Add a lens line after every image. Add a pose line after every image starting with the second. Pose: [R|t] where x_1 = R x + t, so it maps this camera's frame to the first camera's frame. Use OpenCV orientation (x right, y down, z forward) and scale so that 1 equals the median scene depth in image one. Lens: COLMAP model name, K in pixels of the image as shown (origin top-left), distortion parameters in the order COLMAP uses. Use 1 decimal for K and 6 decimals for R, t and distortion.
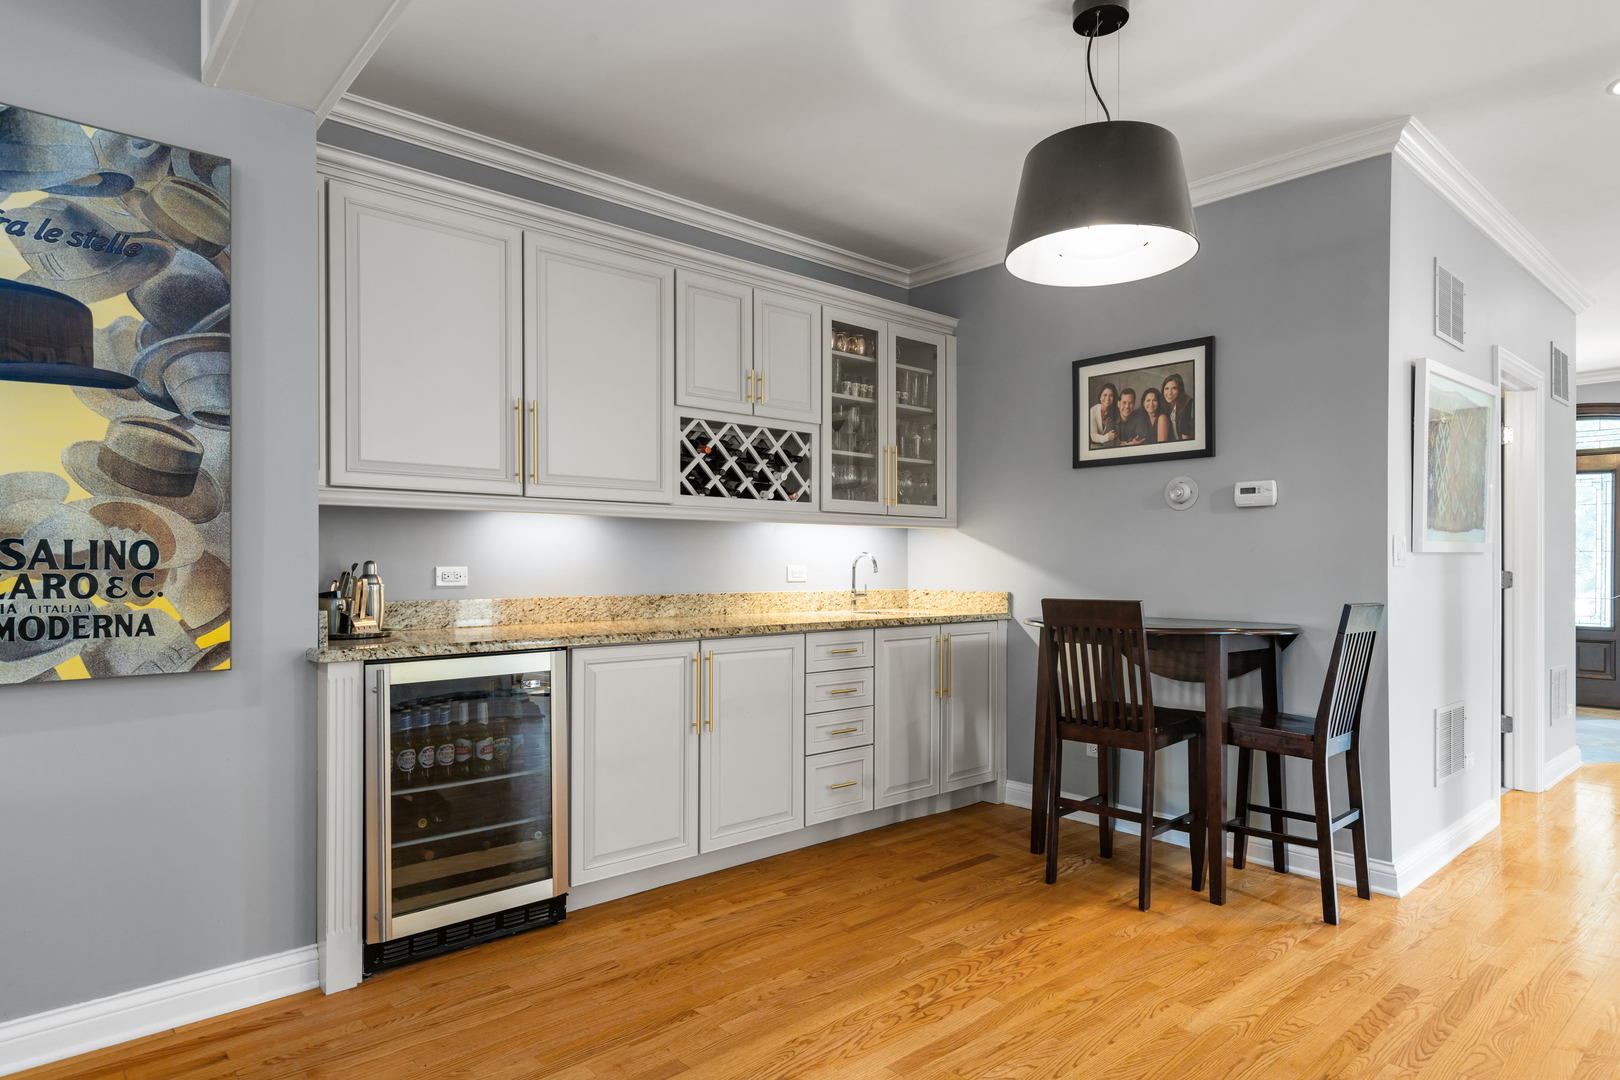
lens RADIAL K [[921.3, 0, 805.6], [0, 921.3, 568.8], [0, 0, 1]] dist [0.002470, 0.000207]
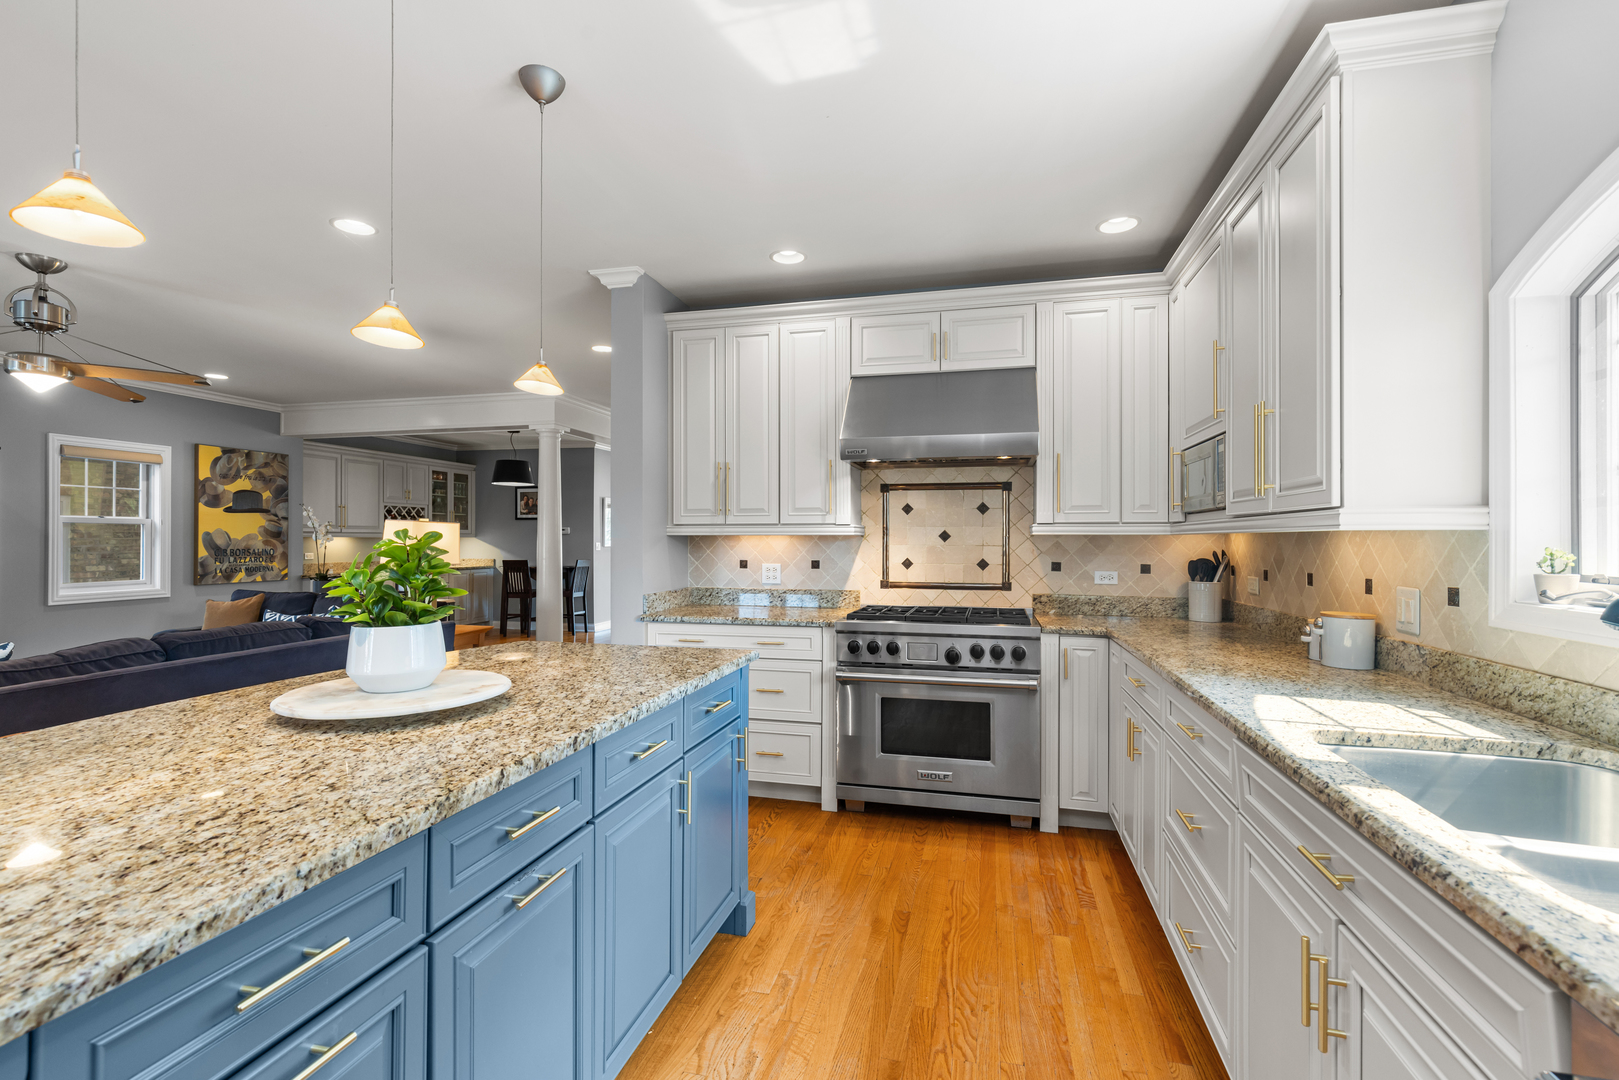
lens RADIAL K [[754.1, 0, 806.2], [0, 754.1, 533.8], [0, 0, 1]] dist [0.000286, -0.000151]
pose [[0.829308, 0.003340, 0.558781, -0.420367], [0.004241, 0.999916, -0.012271, -0.030860], [-0.558775, 0.012546, 0.829224, -2.181016]]
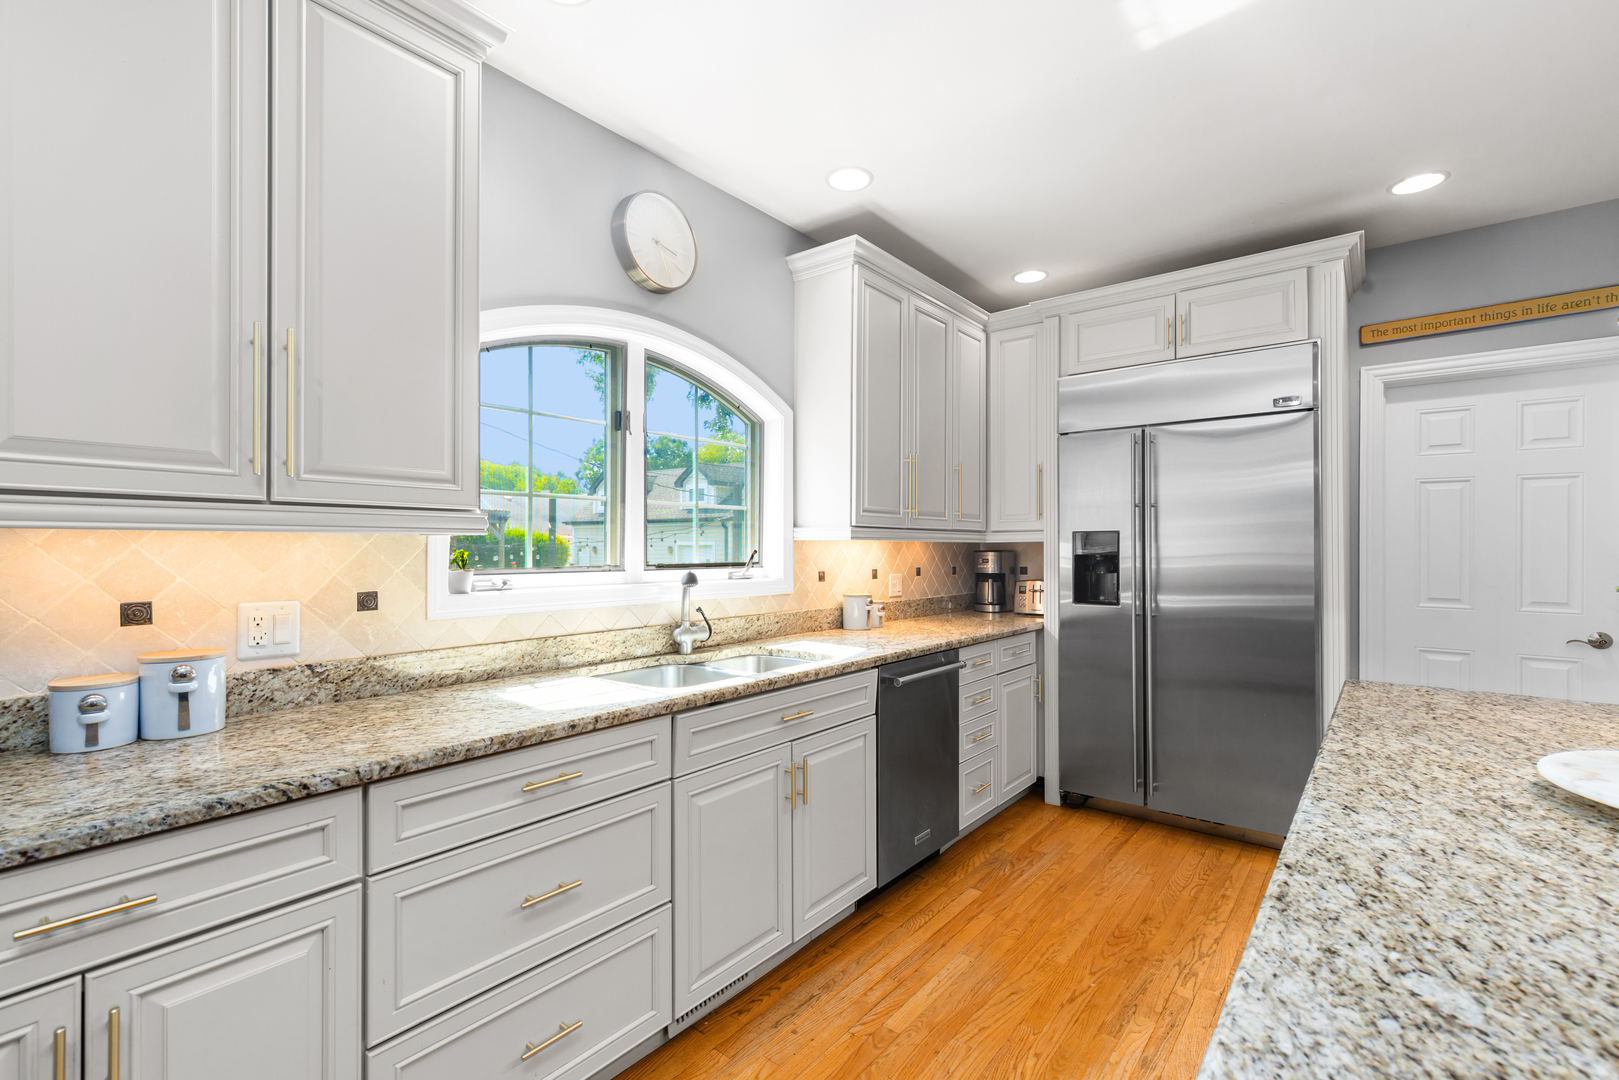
lens RADIAL K [[729.2, 0, 809.4], [0, 729.2, 544.0], [0, 0, 1]] dist [0.001624, 0.000177]
pose [[-0.985189, -0.004821, -0.171402, 0.087385], [-0.005738, 0.999972, 0.004856, -0.034935], [0.171373, 0.005767, -0.985189, -1.343928]]
